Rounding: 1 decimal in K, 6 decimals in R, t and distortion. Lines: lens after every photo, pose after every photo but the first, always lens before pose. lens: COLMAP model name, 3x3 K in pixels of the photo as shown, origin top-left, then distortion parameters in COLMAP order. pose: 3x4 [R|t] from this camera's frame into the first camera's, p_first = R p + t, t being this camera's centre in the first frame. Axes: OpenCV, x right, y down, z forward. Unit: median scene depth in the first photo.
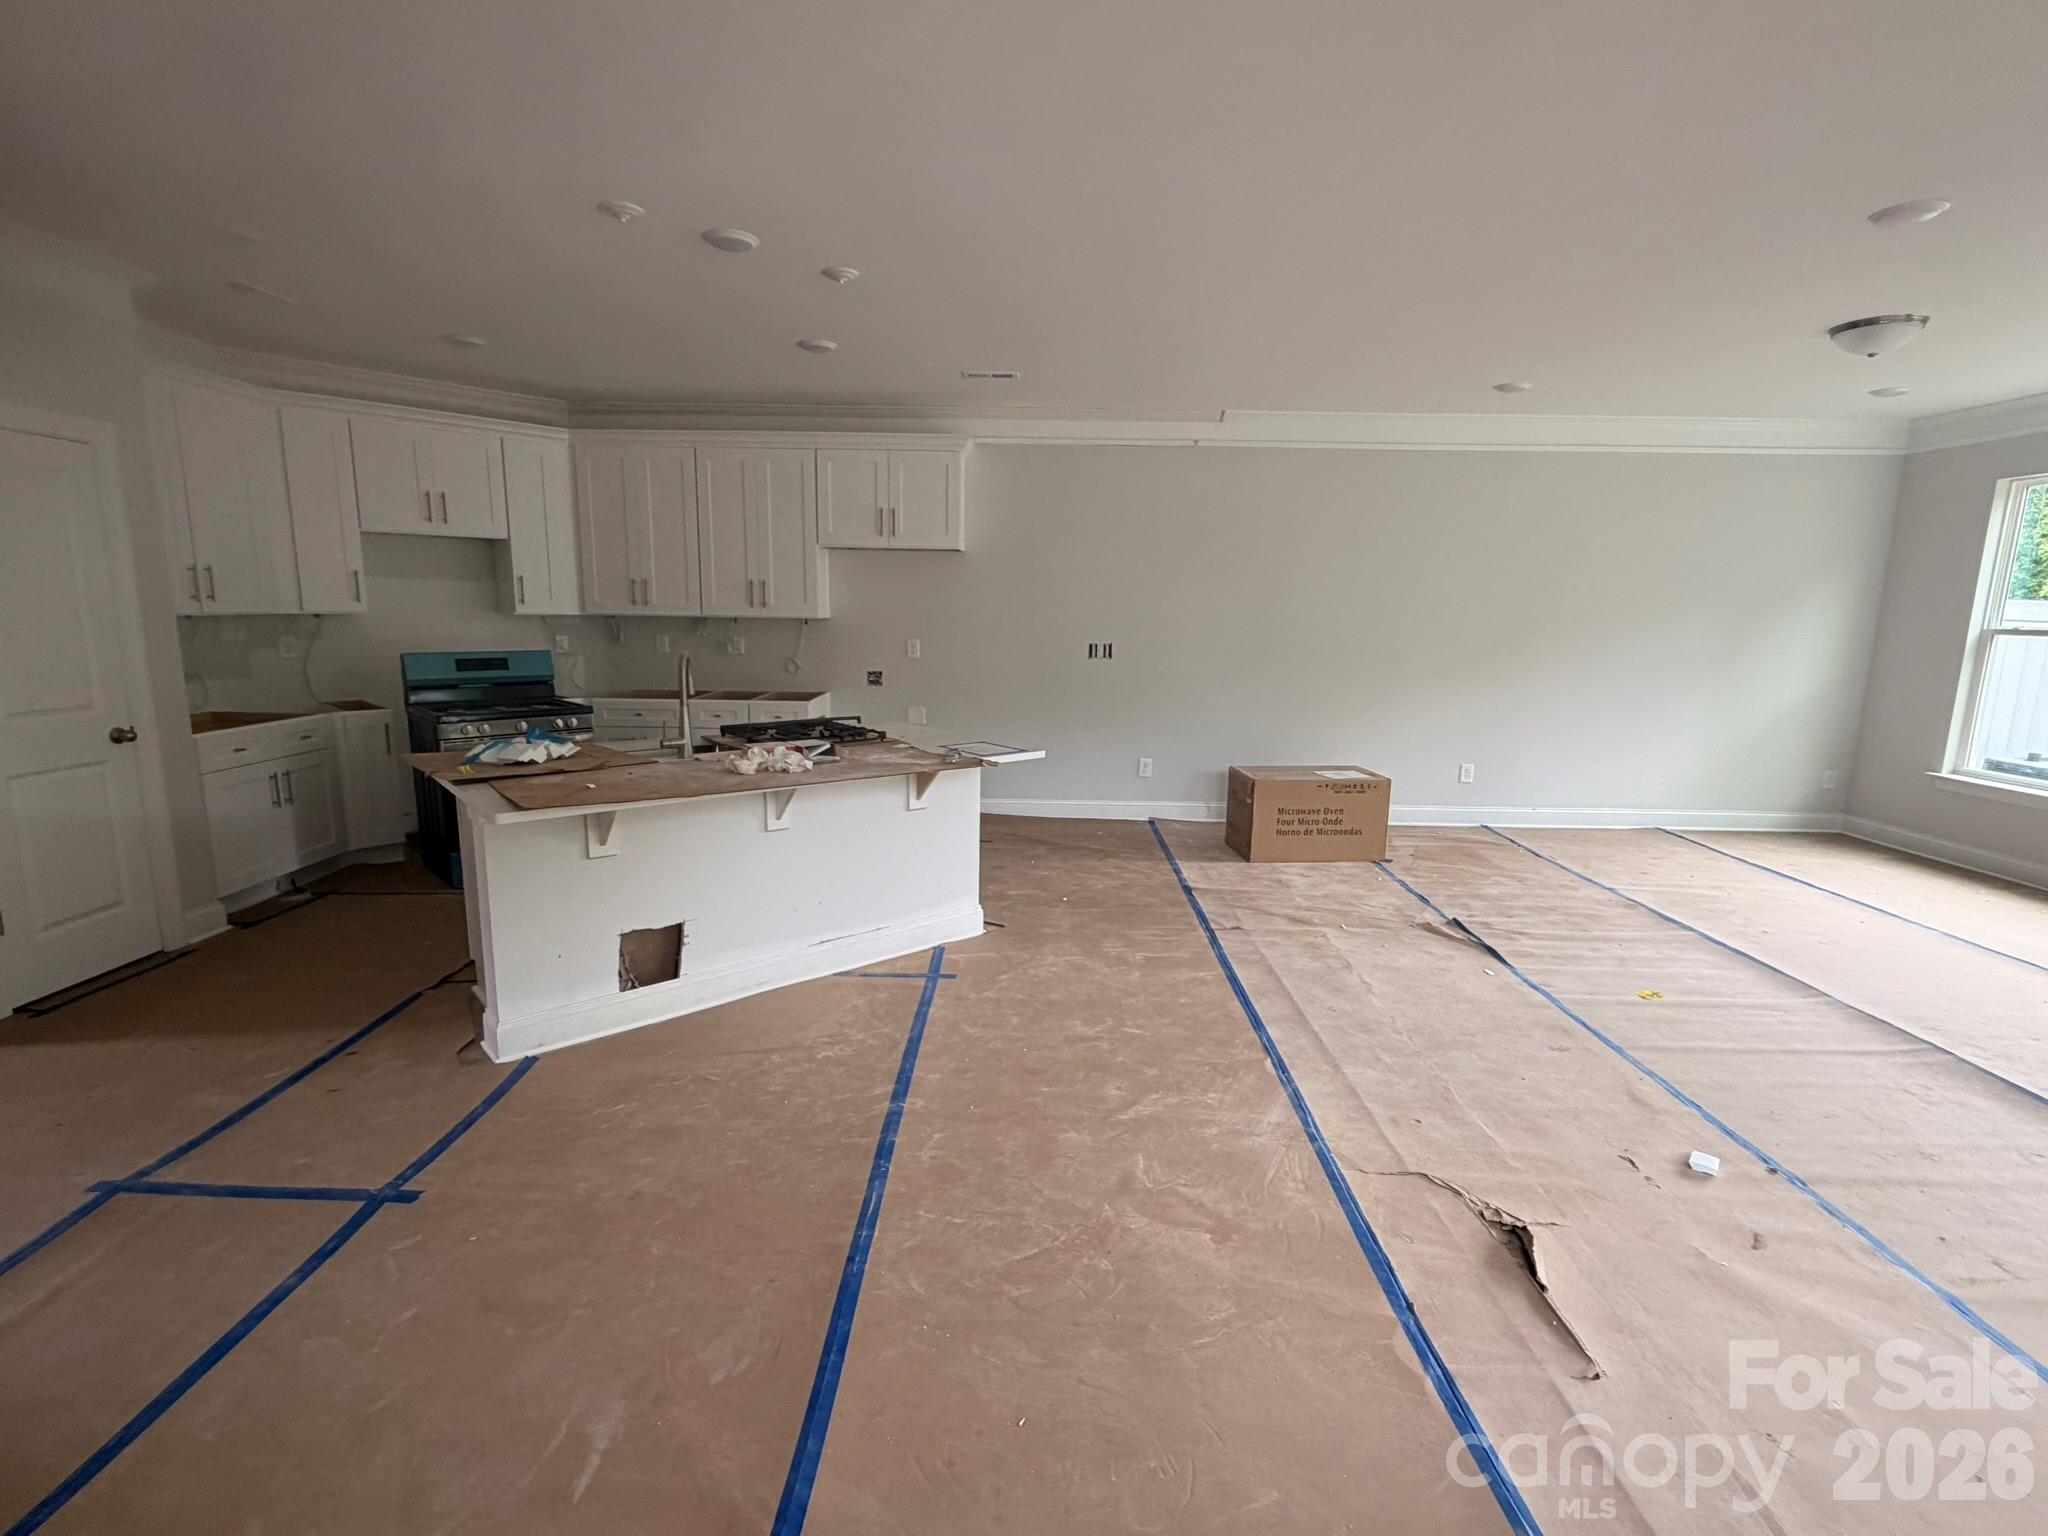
lens RADIAL K [[941.9, 0, 1024.6], [0, 941.9, 772.0], [0, 0, 1]] dist [-0.003116, 0.000096]
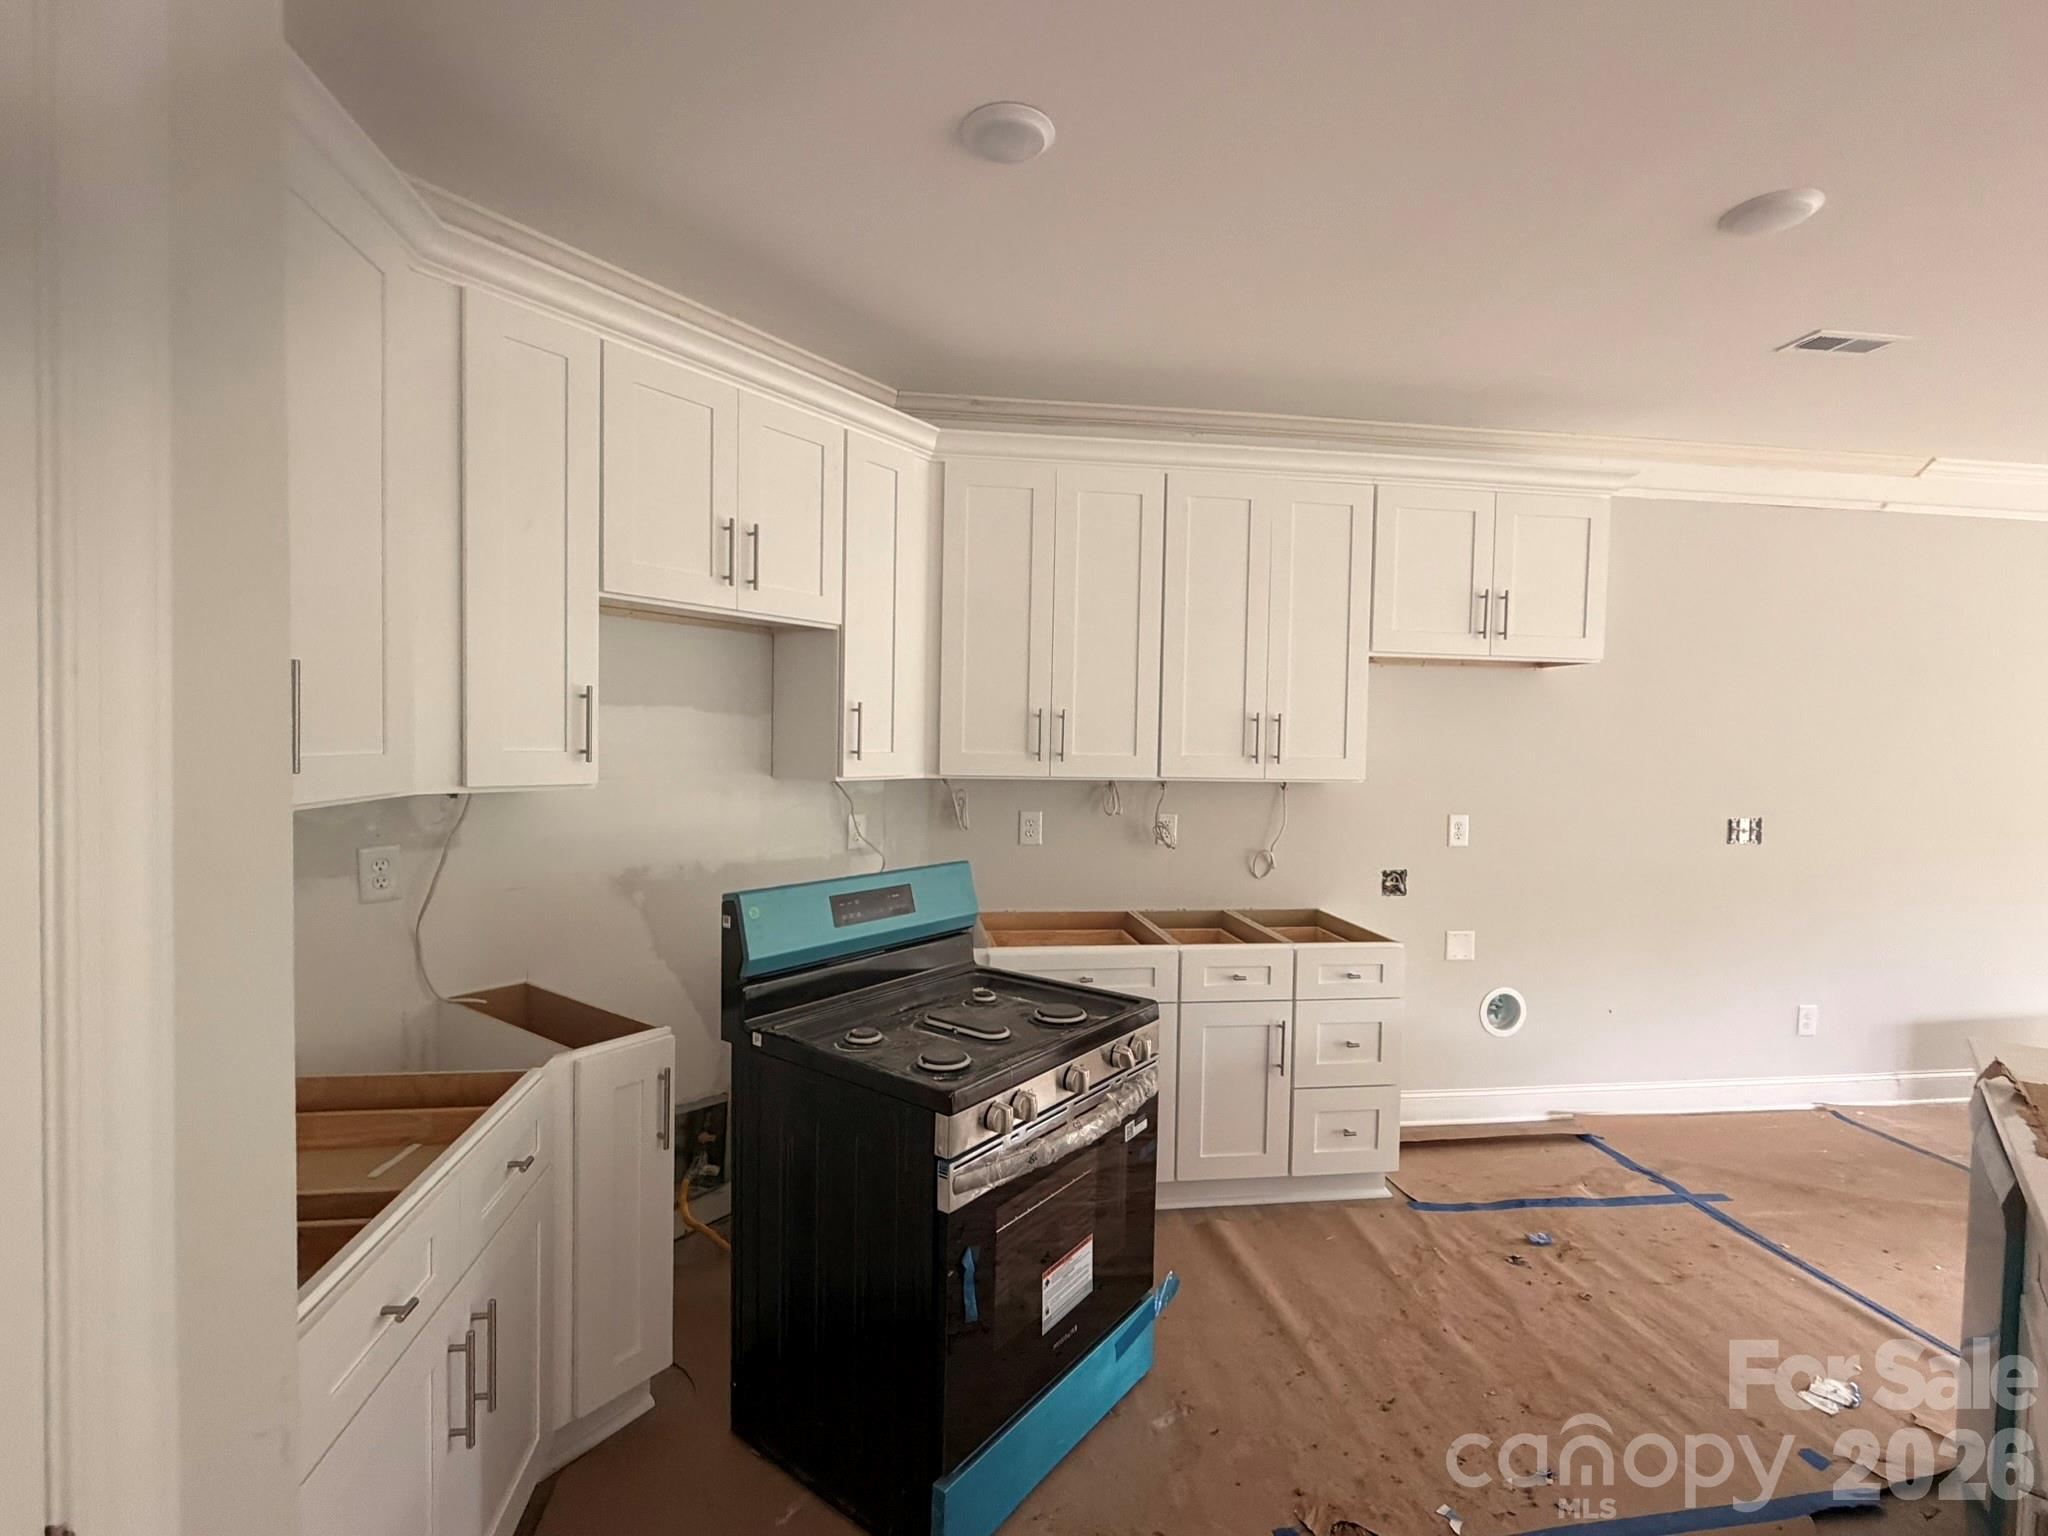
lens RADIAL K [[941.9, 0, 1029.0], [0, 941.9, 765.4], [0, 0, 1]] dist [-0.003116, 0.000096]
pose [[0.990849, -0.003089, 0.134941, -0.849032], [0.022811, 0.989190, -0.144855, -0.171035], [-0.133035, 0.146607, 0.980208, 0.846361]]
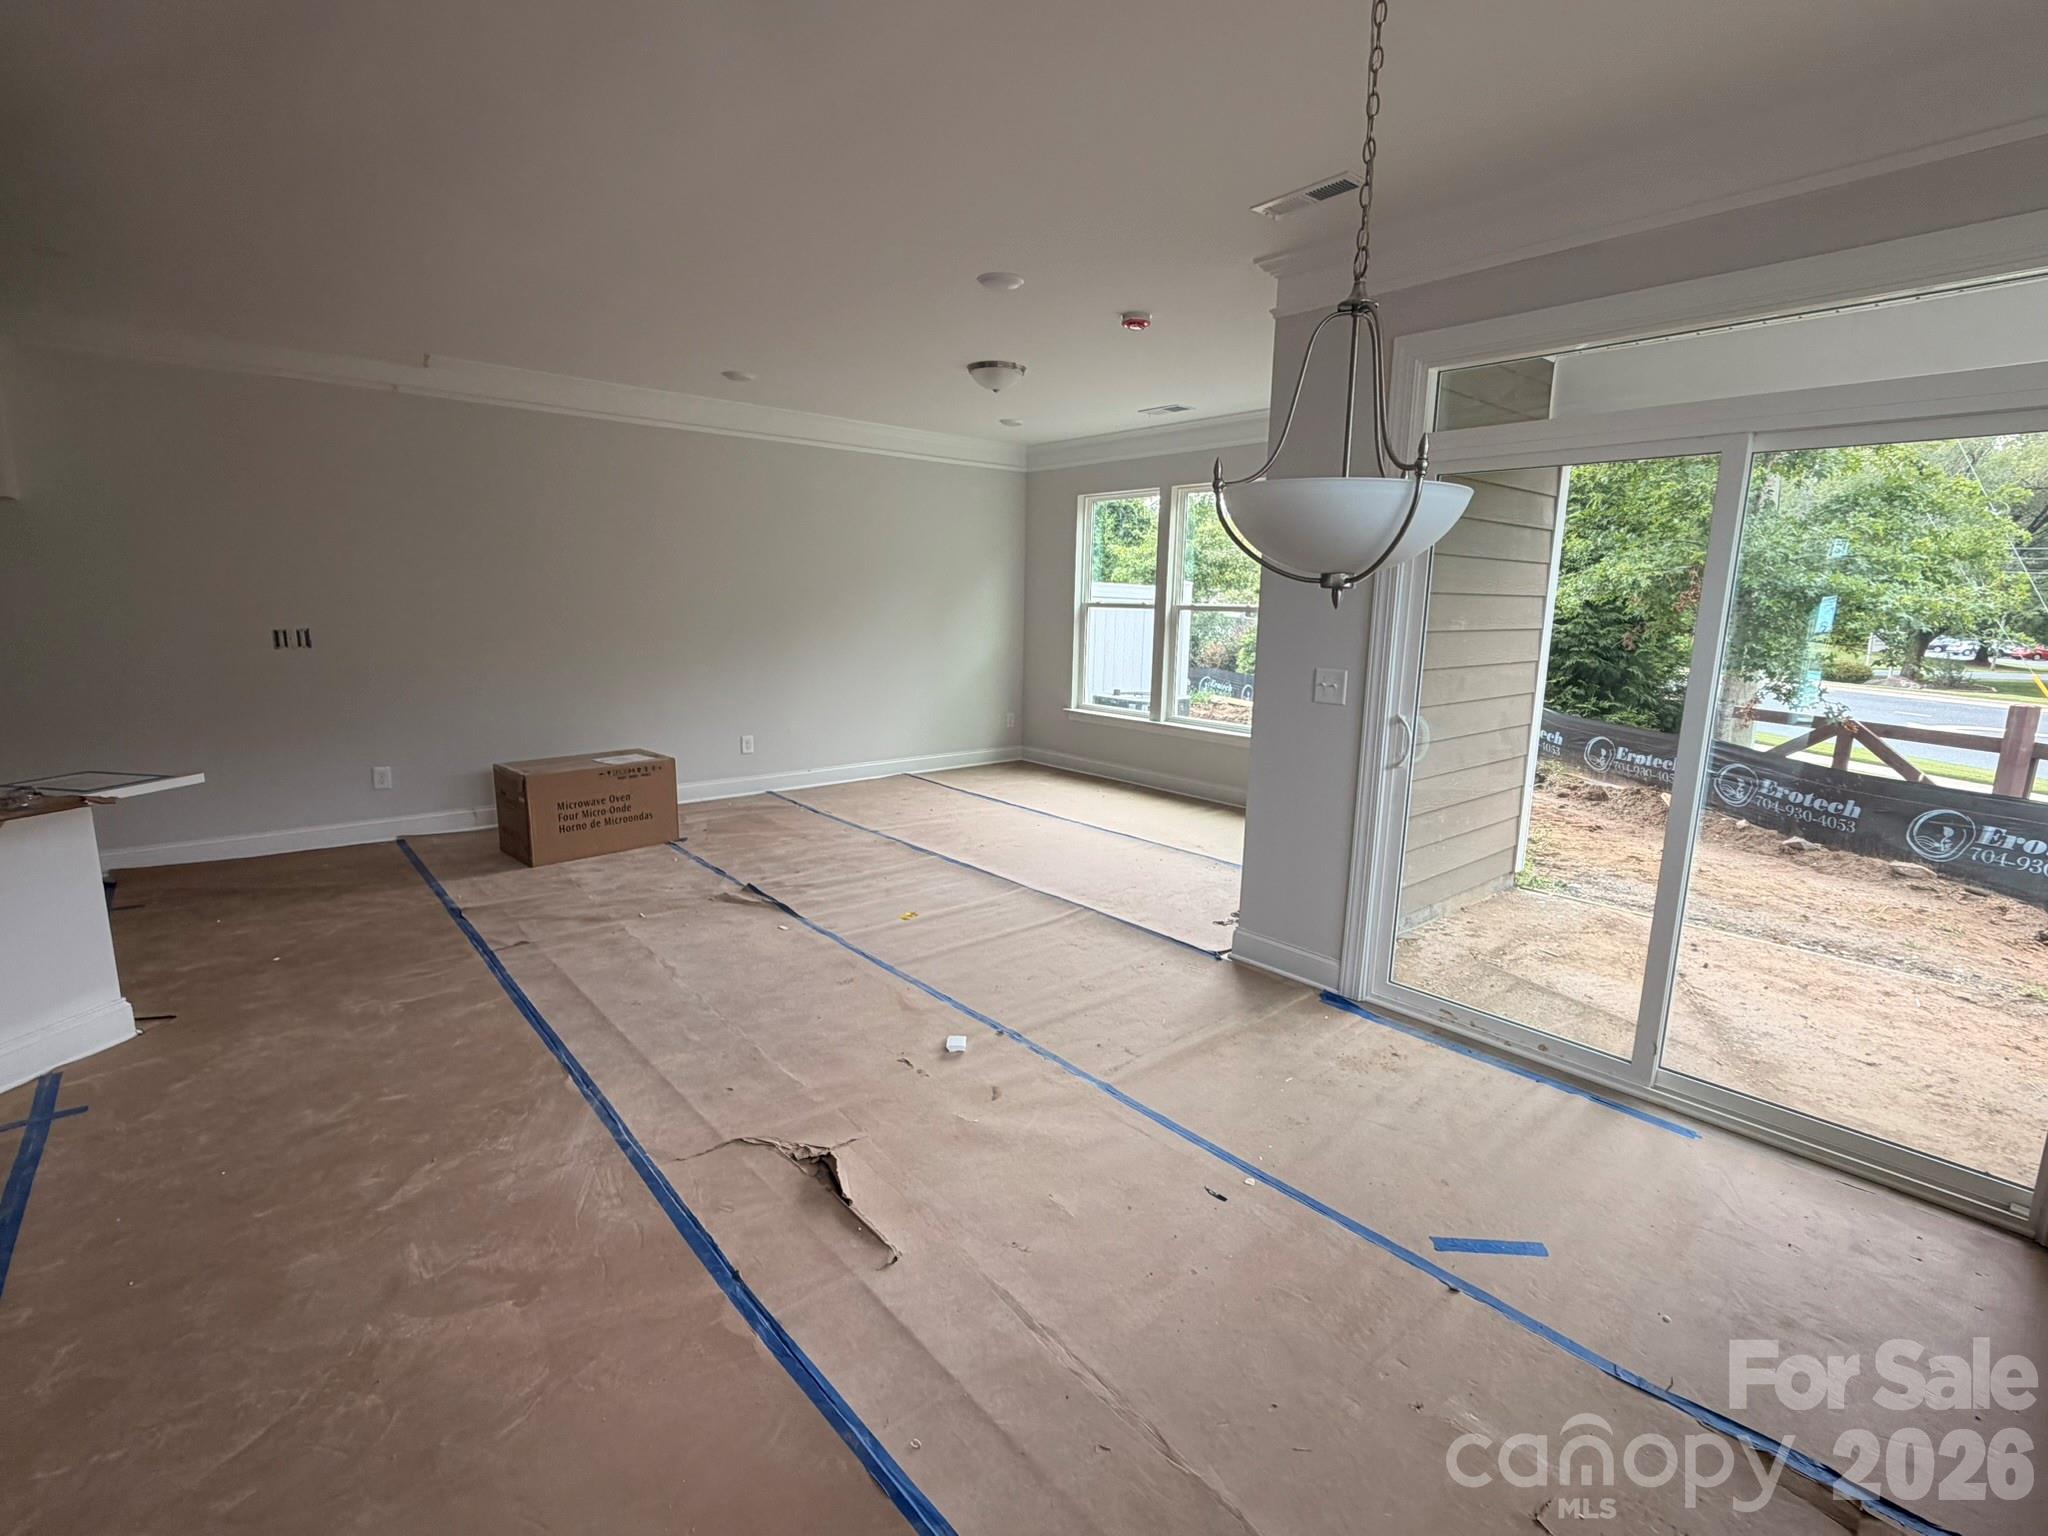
lens RADIAL K [[941.9, 0, 1023.6], [0, 941.9, 768.9], [0, 0, 1]] dist [-0.003116, 0.000096]
pose [[0.749660, -0.120588, 0.650744, 0.025161], [0.108948, 0.992332, 0.058379, 0.001292], [-0.652794, 0.027133, 0.757050, 0.008224]]
